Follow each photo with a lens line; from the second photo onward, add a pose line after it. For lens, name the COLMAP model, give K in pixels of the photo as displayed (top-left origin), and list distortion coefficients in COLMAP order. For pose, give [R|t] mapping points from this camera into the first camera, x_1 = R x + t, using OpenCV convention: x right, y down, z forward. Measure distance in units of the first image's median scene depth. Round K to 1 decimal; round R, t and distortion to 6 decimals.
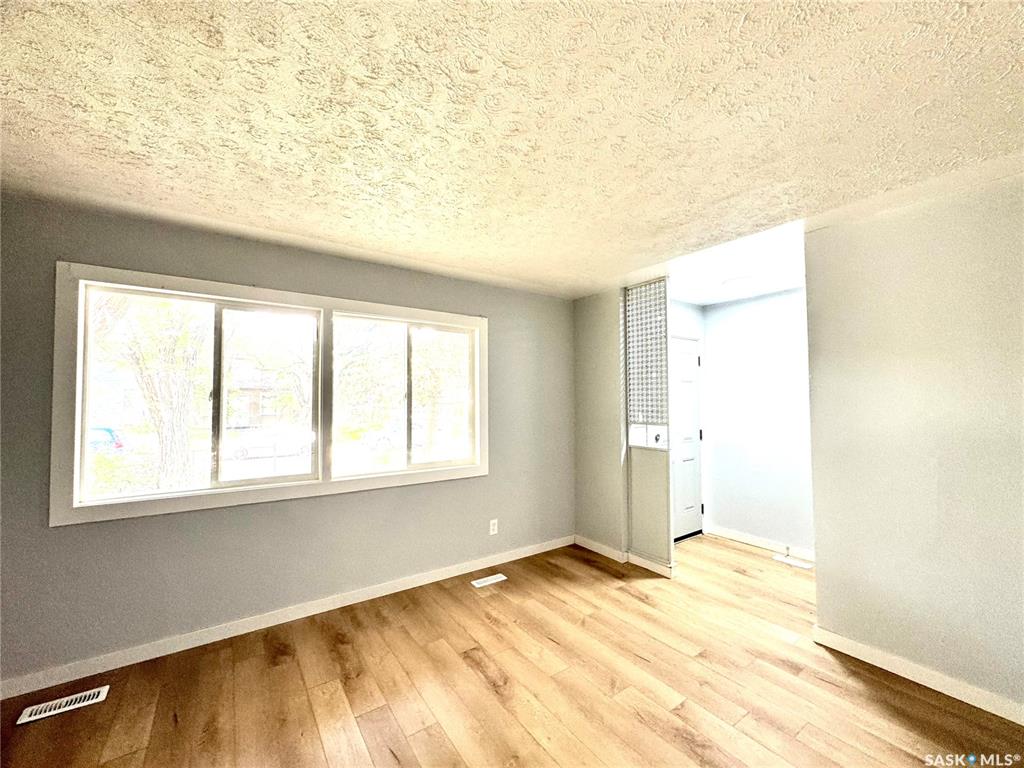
lens RADIAL K [[408.3, 0, 512.2], [0, 408.3, 384.2], [0, 0, 1]] dist [0.000943, 0.000093]
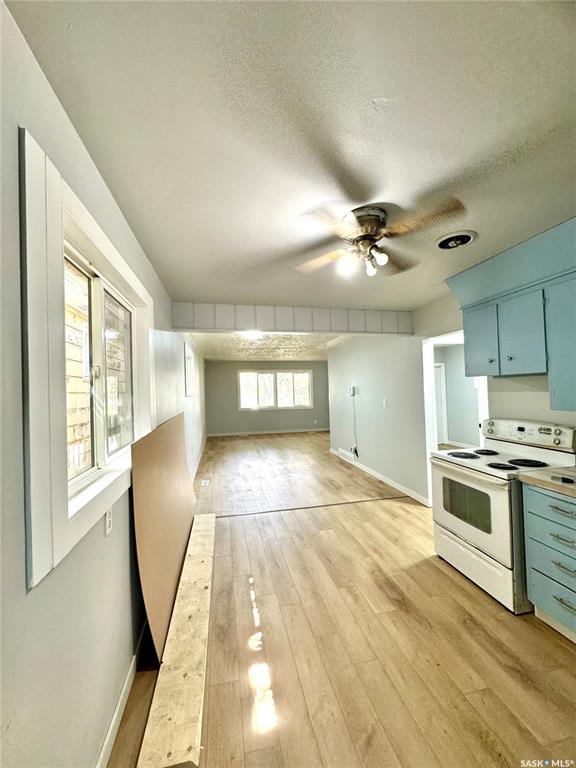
lens RADIAL K [[306.2, 0, 290.3], [0, 306.2, 385.8], [0, 0, 1]] dist [0.000943, 0.000093]
pose [[0.923682, -0.022479, -0.382500, 1.070140], [0.032442, 0.999281, 0.019615, -0.082910], [0.381784, -0.030527, 0.923747, -2.249100]]
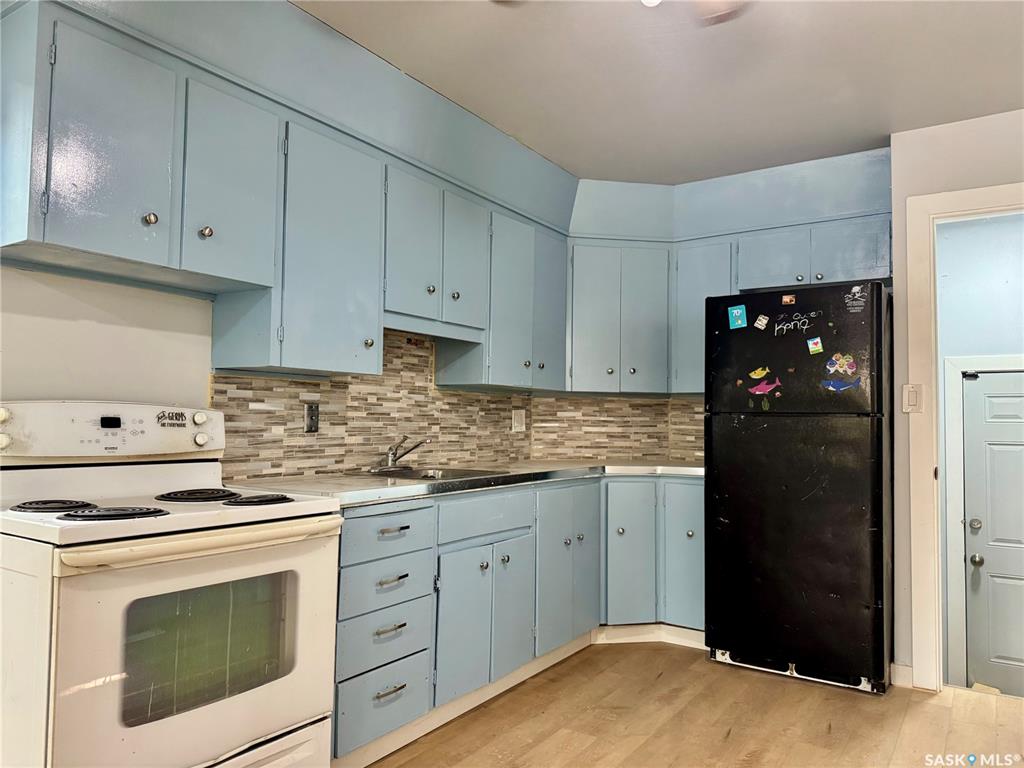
lens RADIAL K [[739.1, 0, 515.4], [0, 739.1, 393.3], [0, 0, 1]] dist [0.052200, -0.015687]
pose [[-0.379772, 0.042797, 0.924090, 0.493673], [-0.041214, 0.997155, -0.063119, 0.073378], [-0.924161, -0.062056, -0.376928, -1.331737]]
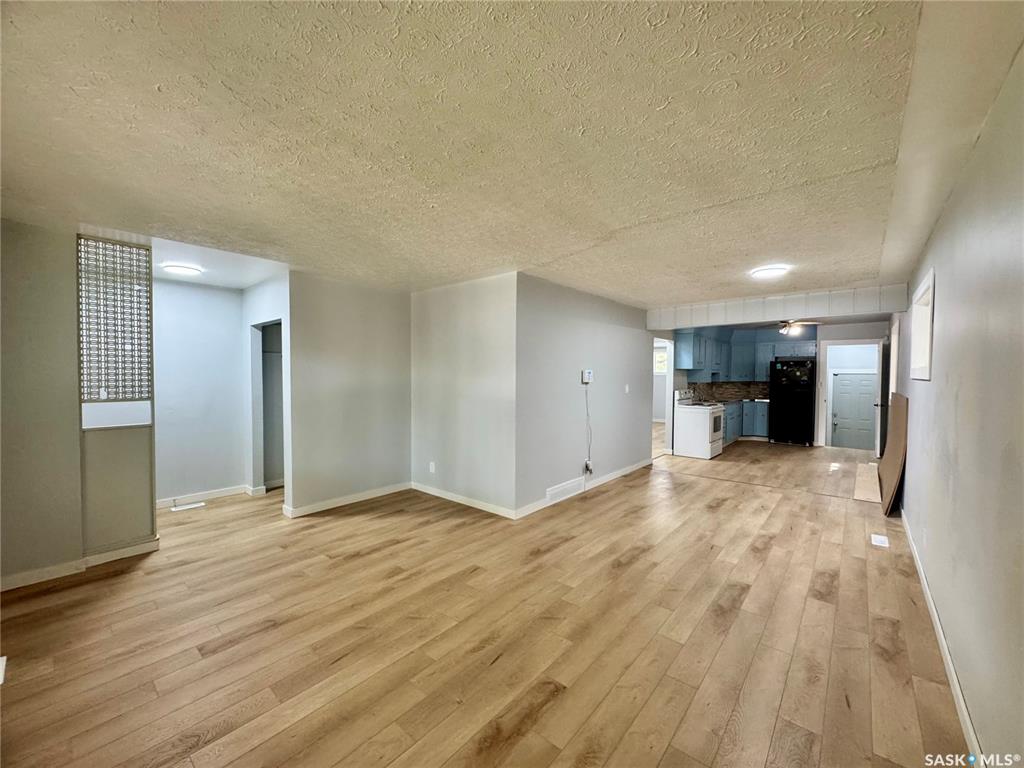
lens RADIAL K [[408.3, 0, 509.9], [0, 408.3, 383.9], [0, 0, 1]] dist [0.000943, 0.000093]
pose [[-0.245899, -0.018038, 0.969127, -0.897747], [-0.034801, 0.999347, 0.009770, 0.026235], [-0.968670, -0.031324, -0.246366, 0.464370]]
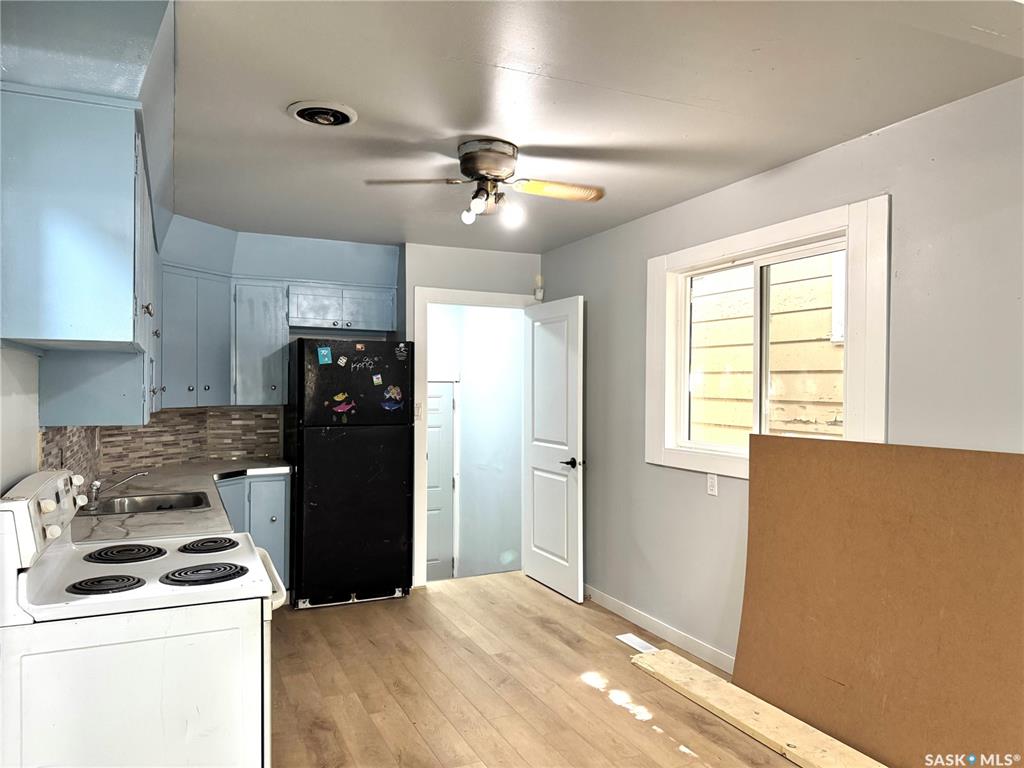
lens RADIAL K [[739.1, 0, 511.0], [0, 739.1, 380.7], [0, 0, 1]] dist [0.052200, -0.015687]
pose [[-0.983029, 0.011570, 0.183085, 0.748902], [0.003584, 0.999030, -0.043889, -0.009767], [-0.183415, -0.042487, -0.982117, -0.575116]]
